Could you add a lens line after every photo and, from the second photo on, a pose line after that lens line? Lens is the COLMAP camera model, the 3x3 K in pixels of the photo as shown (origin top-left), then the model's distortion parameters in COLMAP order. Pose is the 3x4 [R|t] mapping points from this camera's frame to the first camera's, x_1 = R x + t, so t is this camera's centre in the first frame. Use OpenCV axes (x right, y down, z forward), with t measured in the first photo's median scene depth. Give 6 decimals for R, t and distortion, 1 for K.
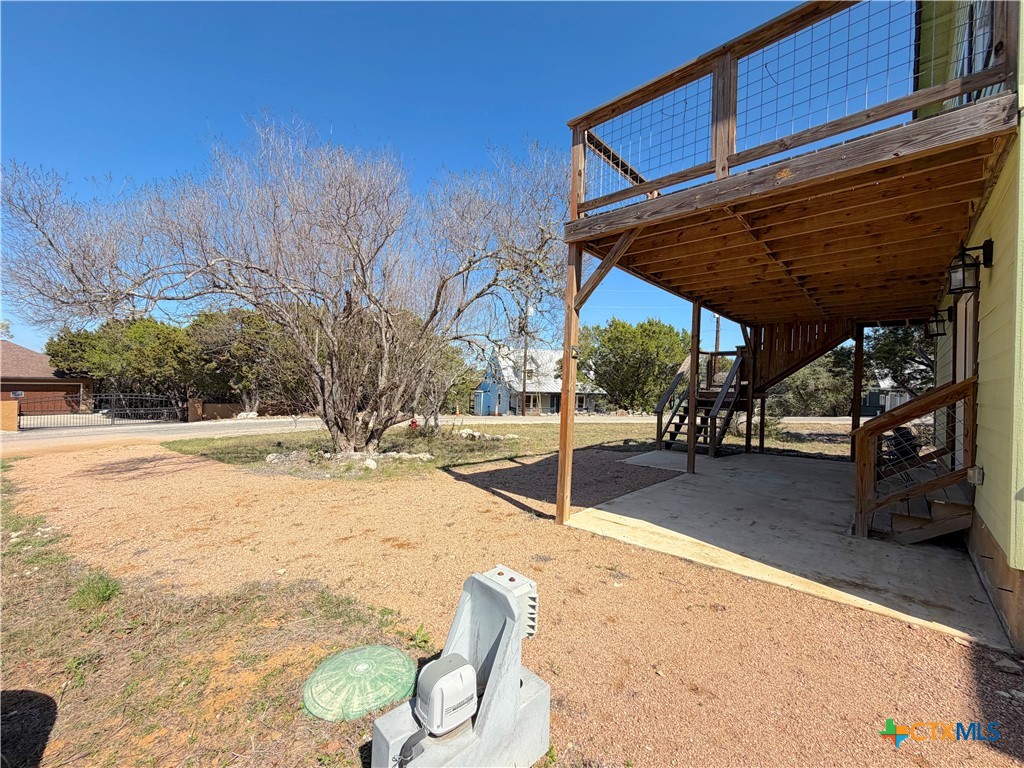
lens RADIAL K [[406.2, 0, 512.0], [0, 406.2, 384.0], [0, 0, 1]] dist [0.007516, 0.000035]
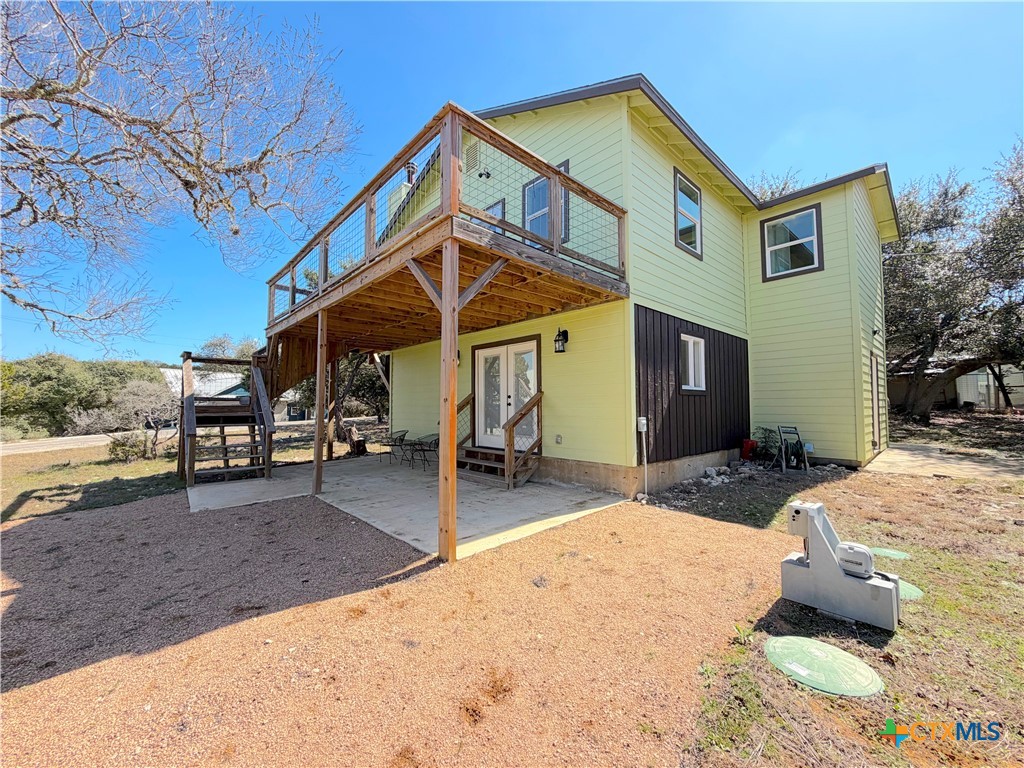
lens RADIAL K [[406.2, 0, 512.0], [0, 406.2, 384.0], [0, 0, 1]] dist [0.007516, 0.000035]
pose [[0.063572, 0.026474, 0.997626, -0.770459], [0.001754, 0.999644, -0.026640, -0.005735], [-0.997976, 0.003443, 0.063503, 0.869528]]
